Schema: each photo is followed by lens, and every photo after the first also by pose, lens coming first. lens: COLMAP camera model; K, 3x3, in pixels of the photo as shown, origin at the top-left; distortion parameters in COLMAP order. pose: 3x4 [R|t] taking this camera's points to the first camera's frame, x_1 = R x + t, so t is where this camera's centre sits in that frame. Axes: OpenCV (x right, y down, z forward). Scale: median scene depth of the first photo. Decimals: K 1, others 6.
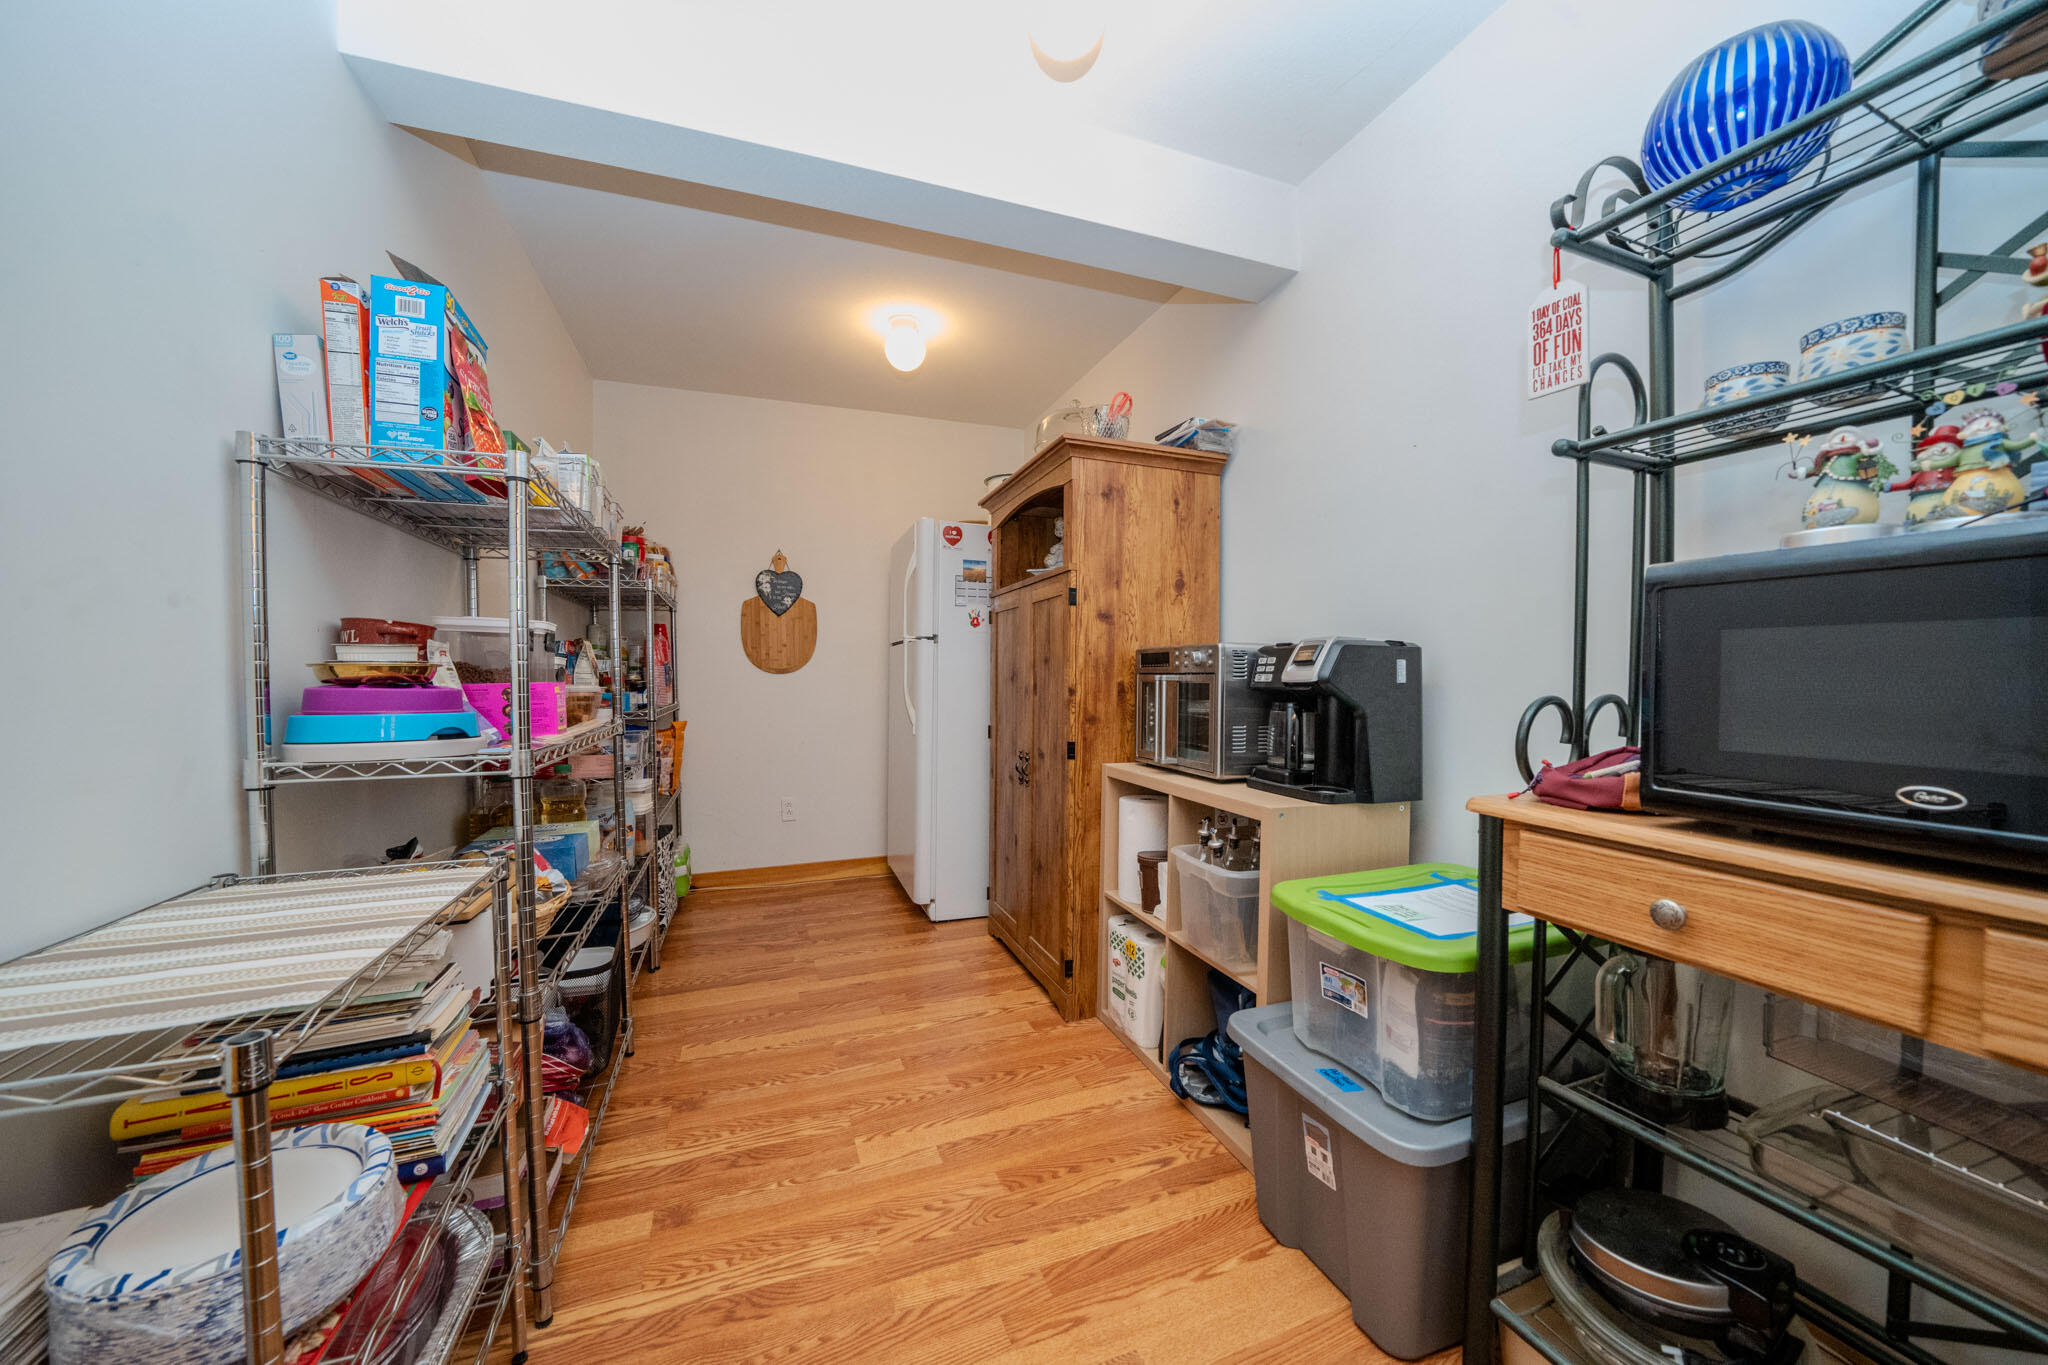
lens RADIAL K [[700.0, 0, 1024.0], [0, 700.0, 682.5], [0, 0, 1]] dist [0.001207, 0.000121]
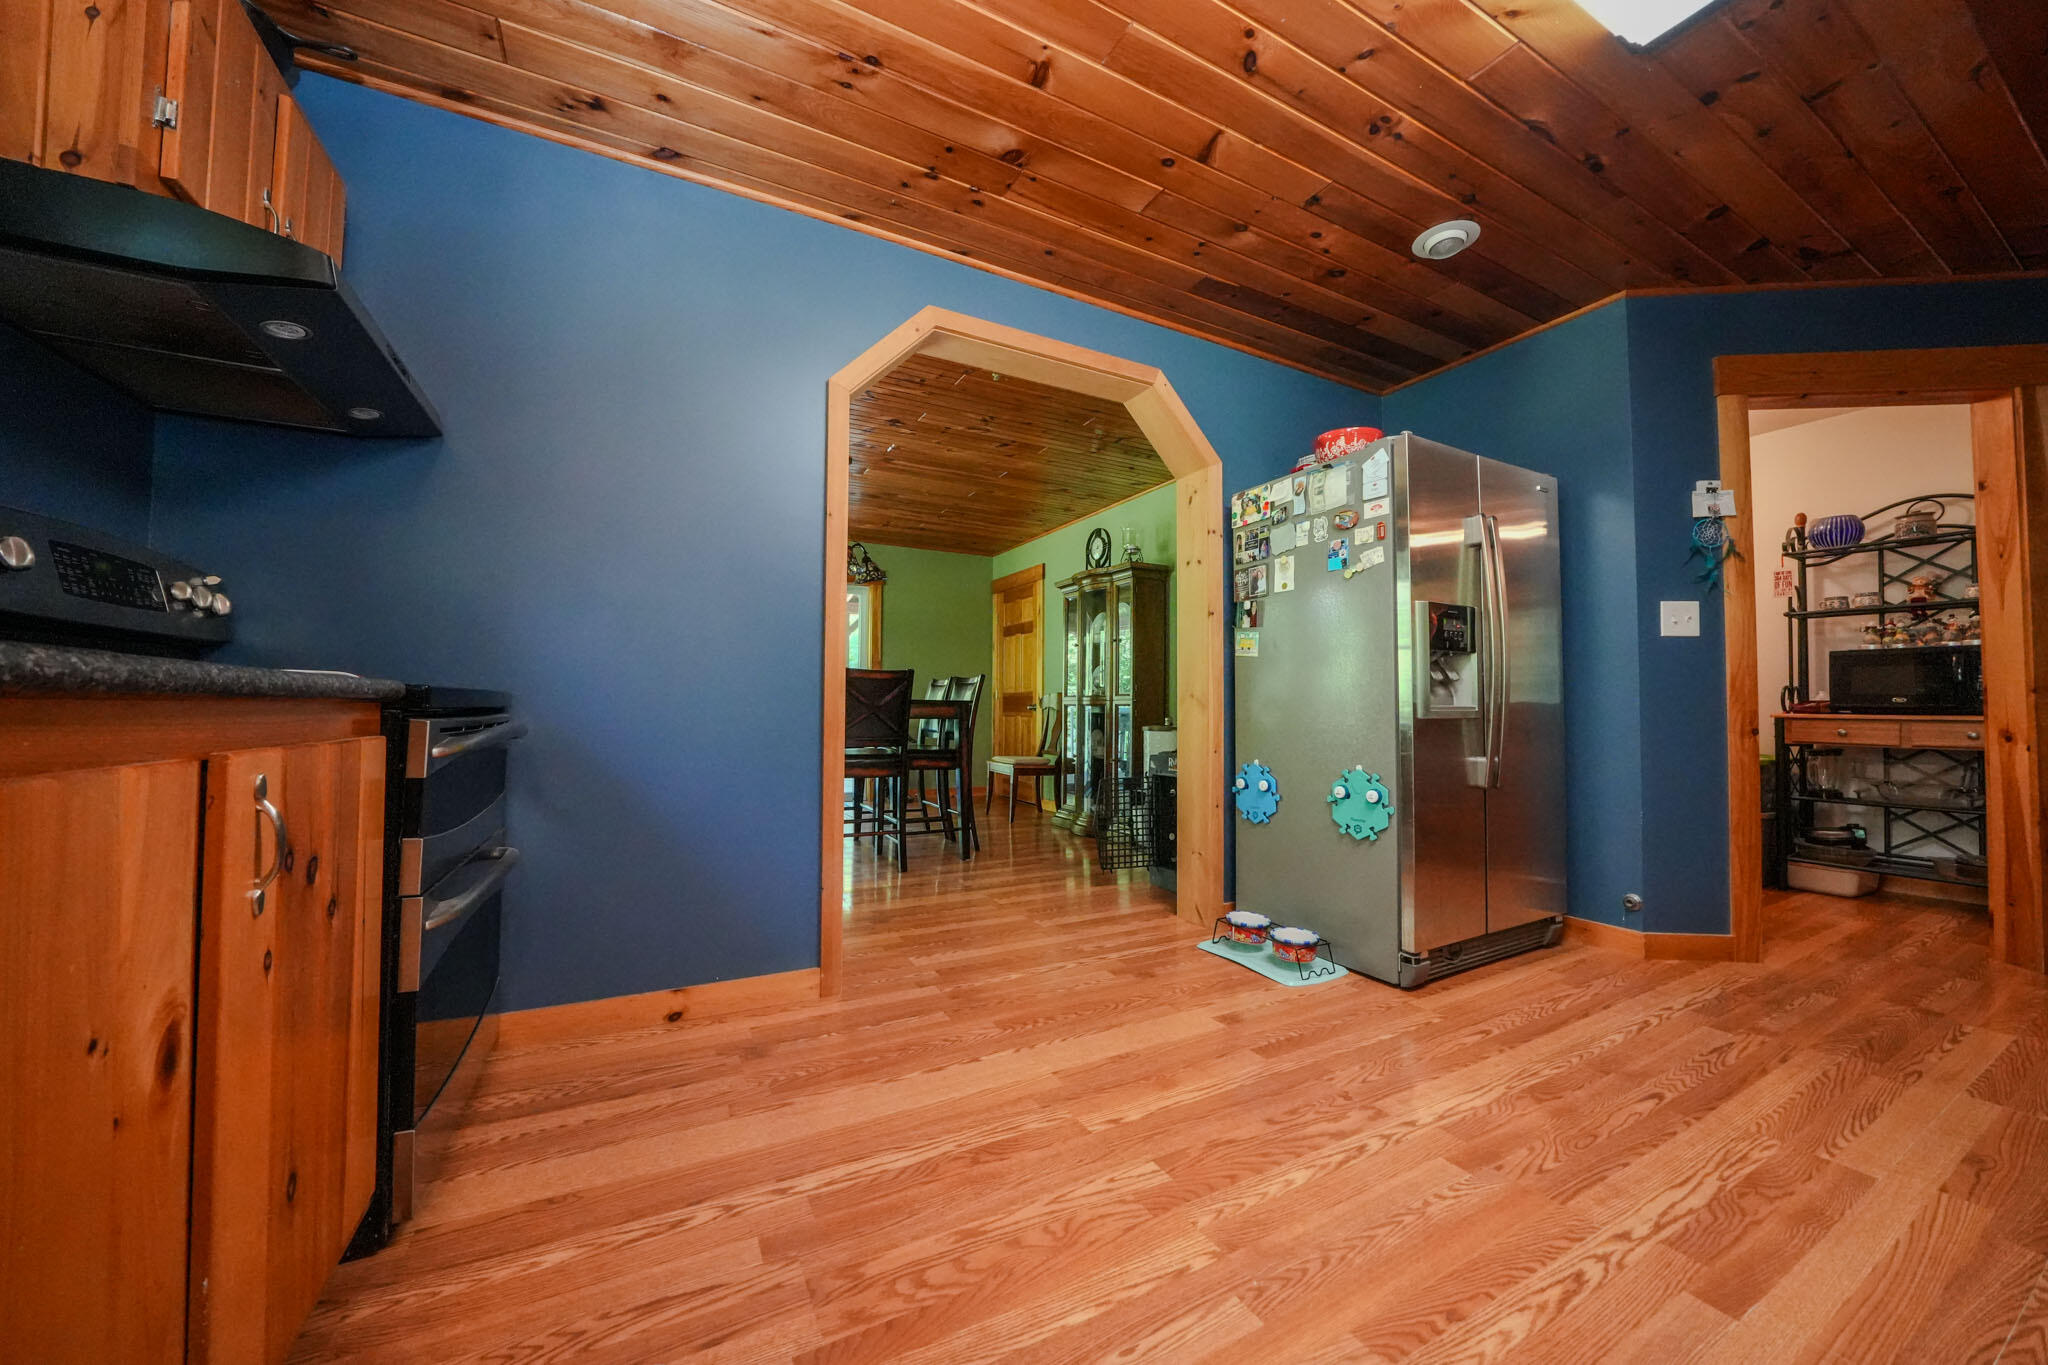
lens RADIAL K [[700.0, 0, 1024.0], [0, 700.0, 682.5], [0, 0, 1]] dist [0.001207, 0.000121]
pose [[0.991992, 0.037456, 0.120616, -3.178124], [-0.036569, 0.999285, -0.009560, 0.153885], [-0.120888, 0.005072, 0.992653, -1.866873]]
